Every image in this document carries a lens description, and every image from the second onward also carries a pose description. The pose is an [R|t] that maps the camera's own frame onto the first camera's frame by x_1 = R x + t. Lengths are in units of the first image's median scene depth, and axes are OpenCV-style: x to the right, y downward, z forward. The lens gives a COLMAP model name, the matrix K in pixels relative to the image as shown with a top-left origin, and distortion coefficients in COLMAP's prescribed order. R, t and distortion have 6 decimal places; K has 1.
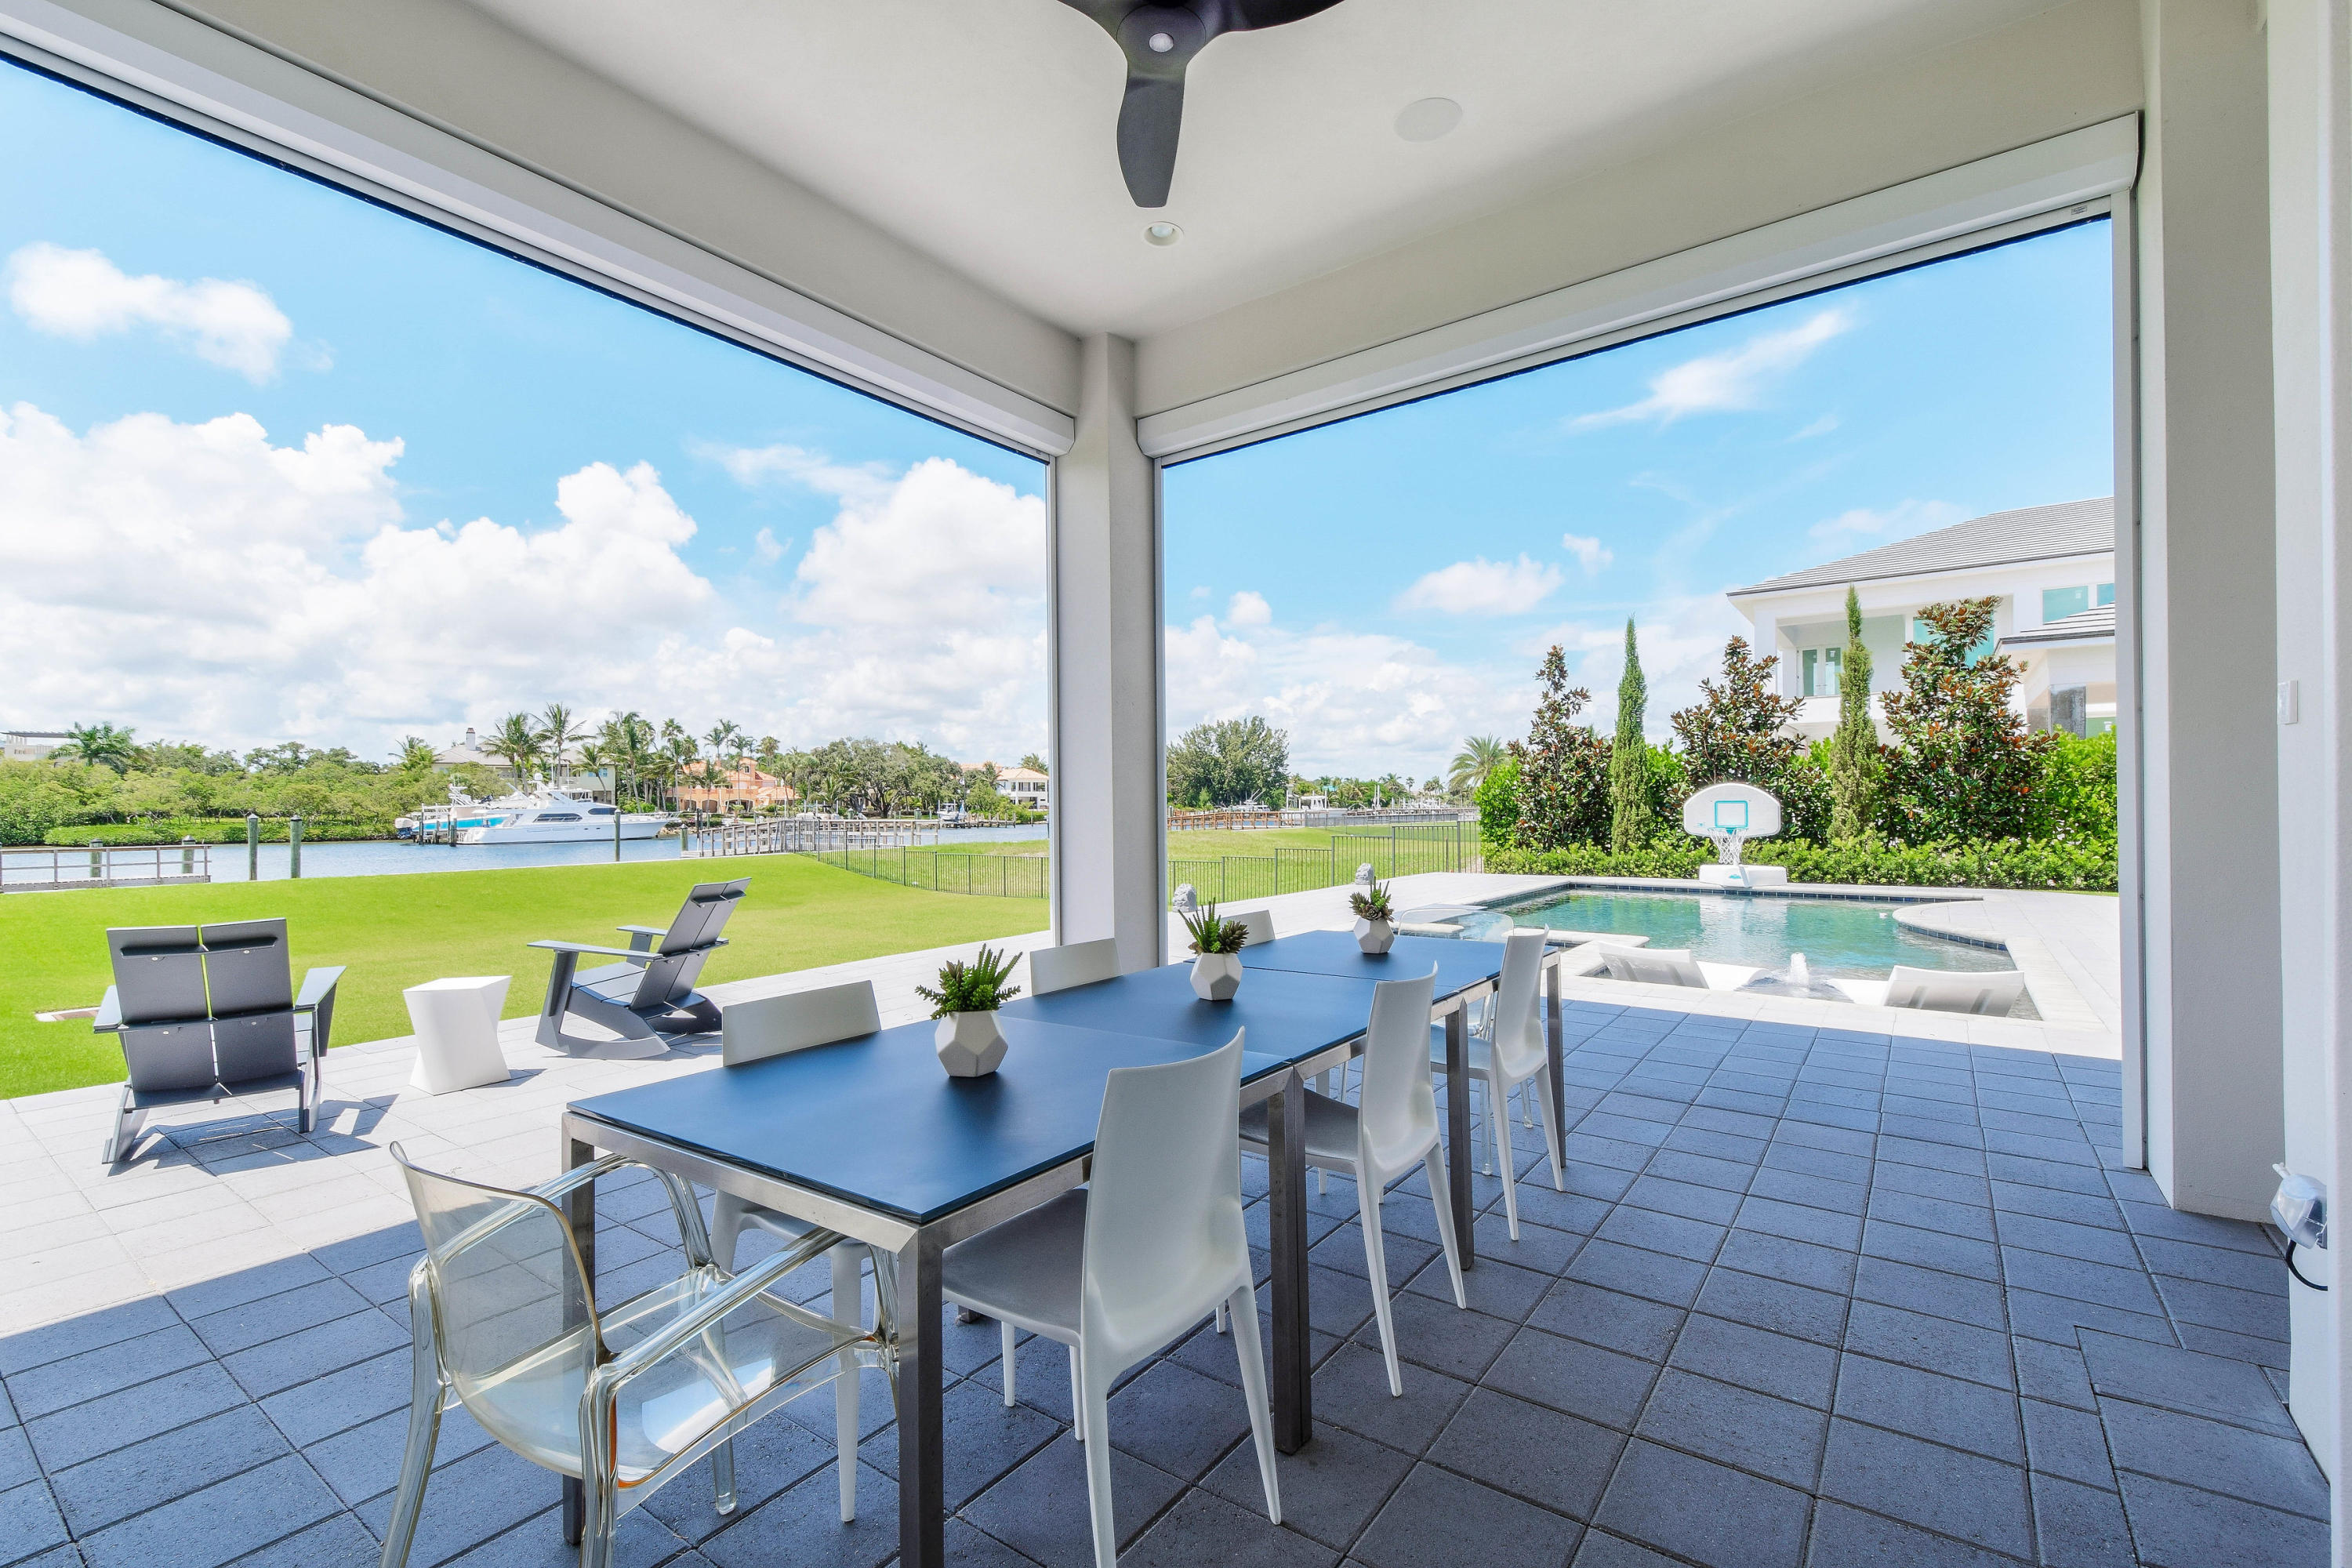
lens RADIAL K [[1037.0, 0, 1181.5], [0, 1037.0, 799.7], [0, 0, 1]] dist [0.075064, -0.034651]
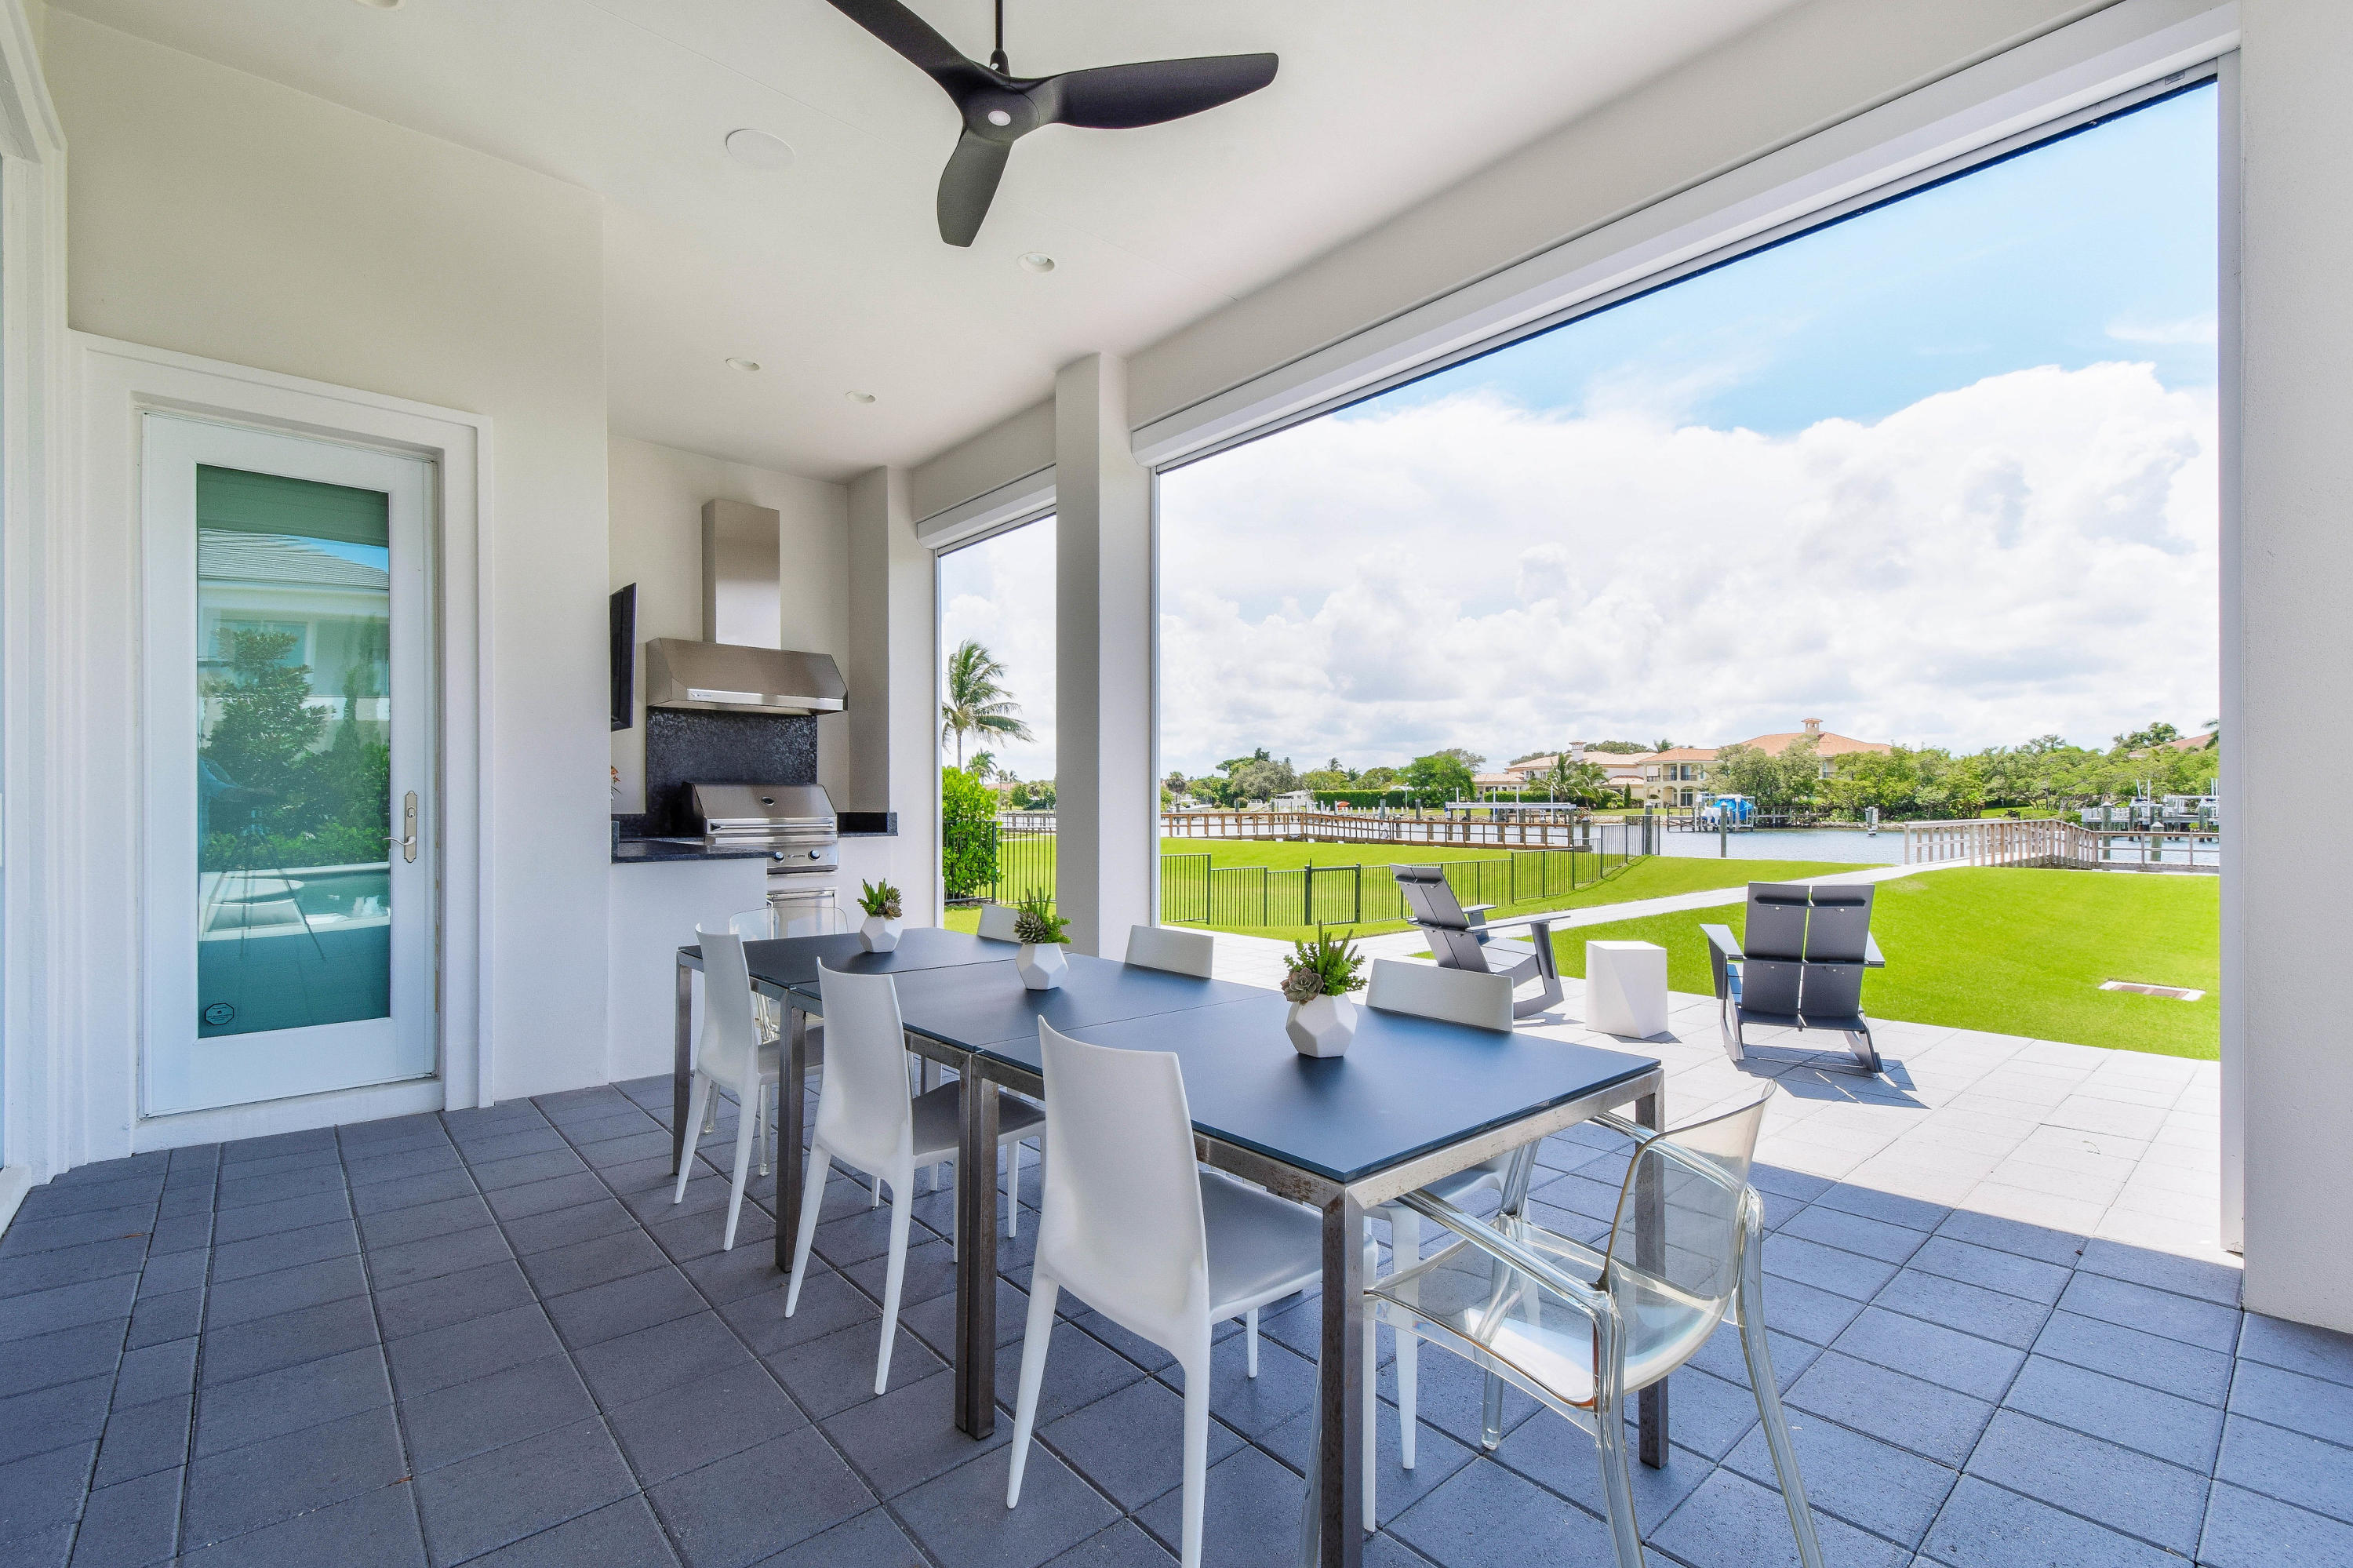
lens RADIAL K [[1037.4, 0, 1182.0], [0, 1037.4, 799.7], [0, 0, 1]] dist [0.075064, -0.034651]
pose [[-0.211127, 0.009860, -0.977409, 0.756753], [0.017224, 0.999831, 0.006366, 0.002090], [0.977307, -0.015491, -0.211261, 1.026144]]
